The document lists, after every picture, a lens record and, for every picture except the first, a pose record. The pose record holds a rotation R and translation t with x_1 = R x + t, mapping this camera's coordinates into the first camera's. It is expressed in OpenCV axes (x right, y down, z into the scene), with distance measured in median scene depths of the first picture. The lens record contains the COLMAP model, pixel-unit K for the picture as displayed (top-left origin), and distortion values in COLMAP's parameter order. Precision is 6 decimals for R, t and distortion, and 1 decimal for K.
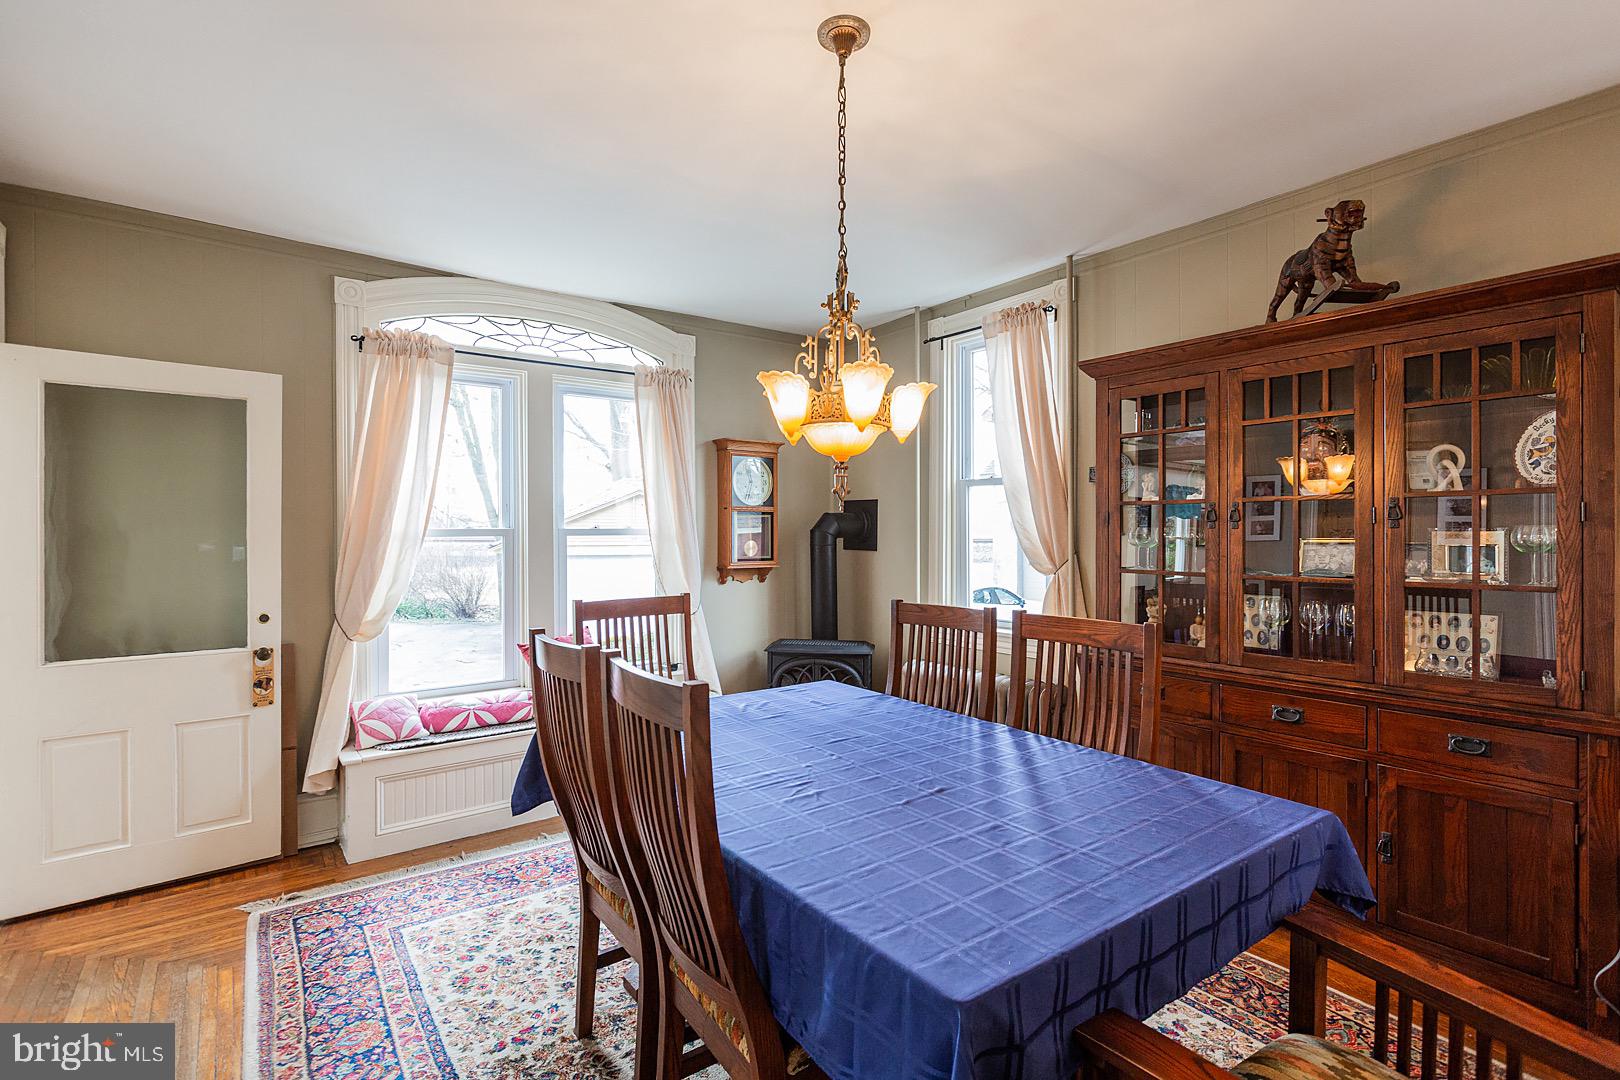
lens RADIAL K [[782.3, 0, 815.0], [0, 782.3, 534.0], [0, 0, 1]] dist [0.000426, -0.000632]
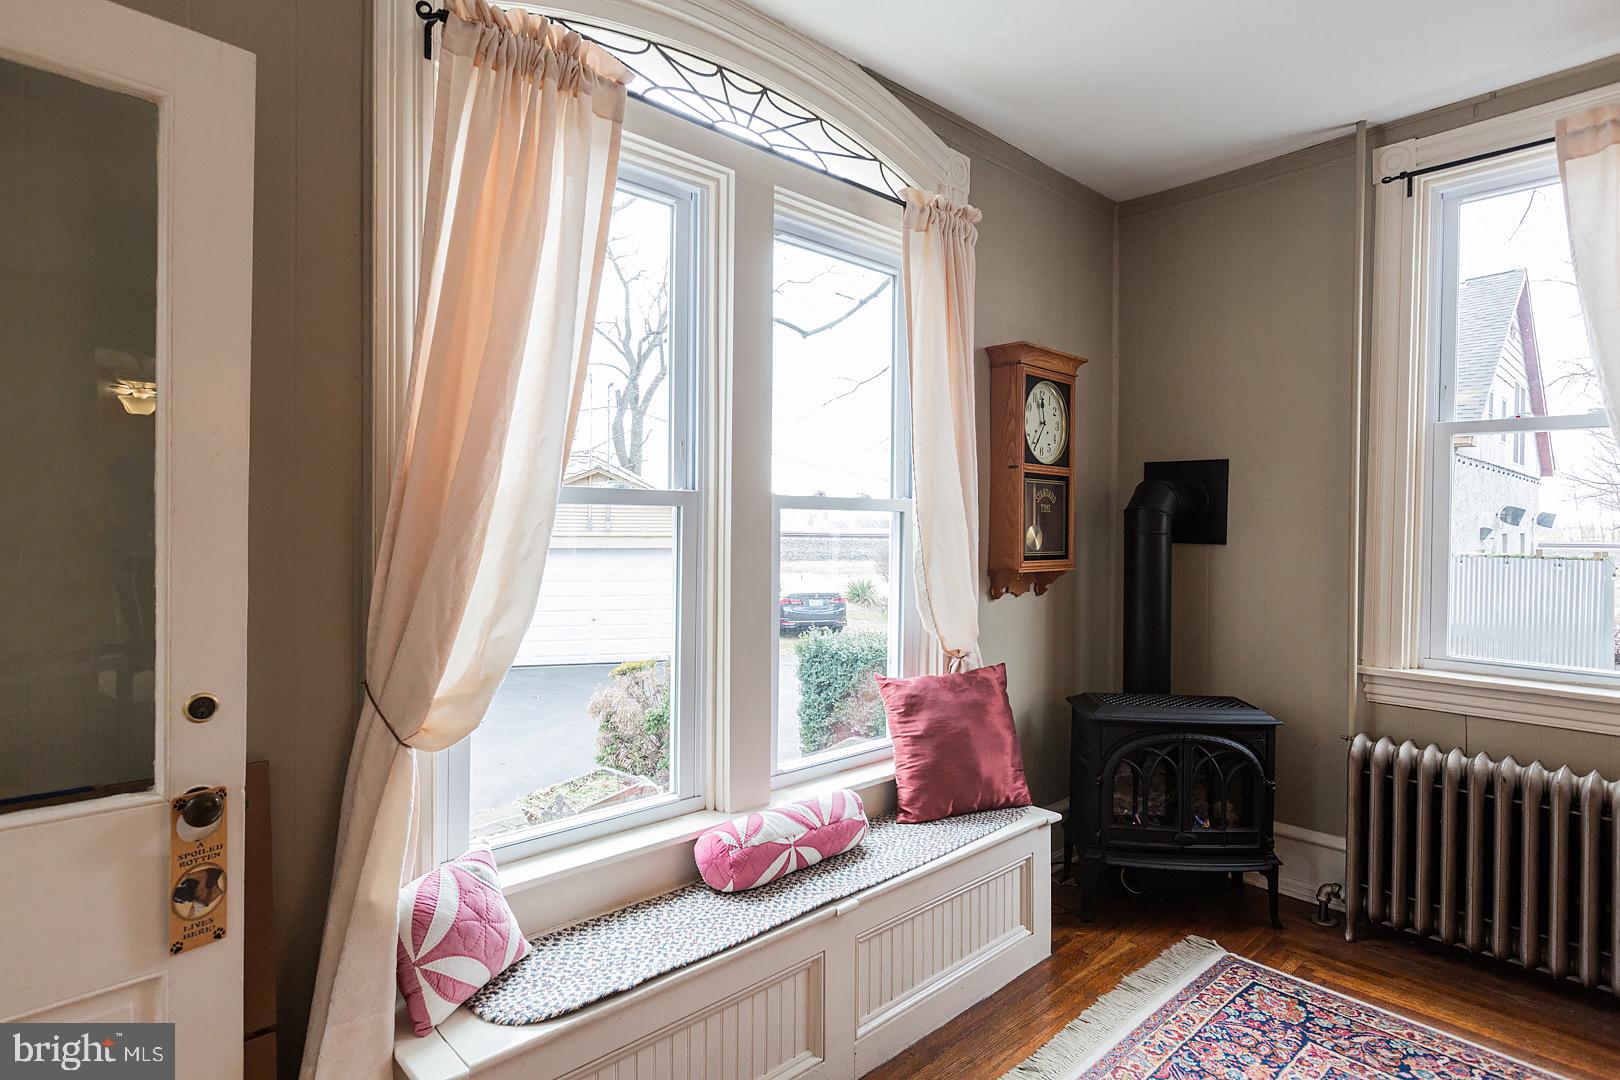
lens RADIAL K [[842.8, 0, 806.7], [0, 842.8, 534.5], [0, 0, 1]] dist [0.002328, 0.000711]
pose [[0.994992, 0.011389, 0.099304, -0.368215], [-0.012209, 0.999896, 0.007647, 0.015426], [-0.099207, -0.008821, 0.995028, 0.460812]]
